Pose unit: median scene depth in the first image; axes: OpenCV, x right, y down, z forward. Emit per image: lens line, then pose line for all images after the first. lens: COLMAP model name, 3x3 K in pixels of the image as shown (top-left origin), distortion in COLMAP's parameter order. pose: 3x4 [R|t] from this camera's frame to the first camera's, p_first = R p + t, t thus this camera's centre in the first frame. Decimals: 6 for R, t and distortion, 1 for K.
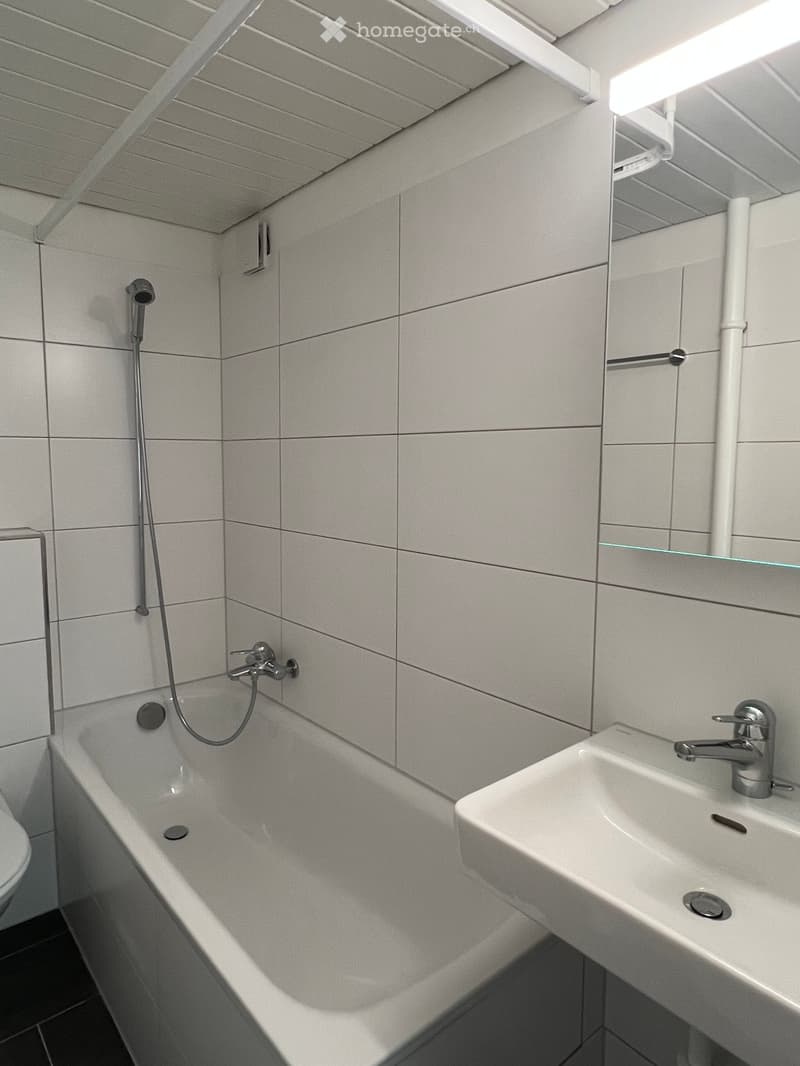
lens RADIAL K [[659.5, 0, 400.1], [0, 659.5, 524.4], [0, 0, 1]] dist [-0.013276, 0.000060]
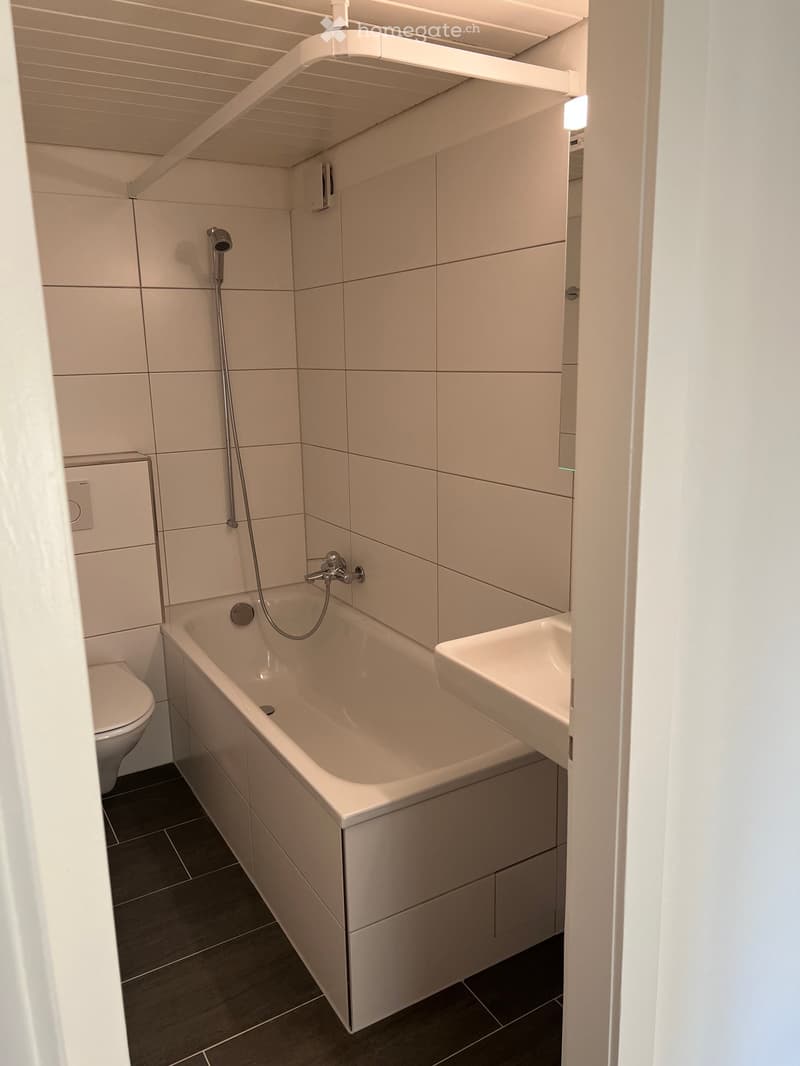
lens RADIAL K [[789.3, 0, 401.3], [0, 789.3, 524.6], [0, 0, 1]] dist [0.056274, -0.088189]
pose [[0.986934, 0.009246, -0.160858, 0.125104], [0.009165, 0.993514, 0.113337, -0.020955], [0.160863, -0.113331, 0.980449, -0.315442]]
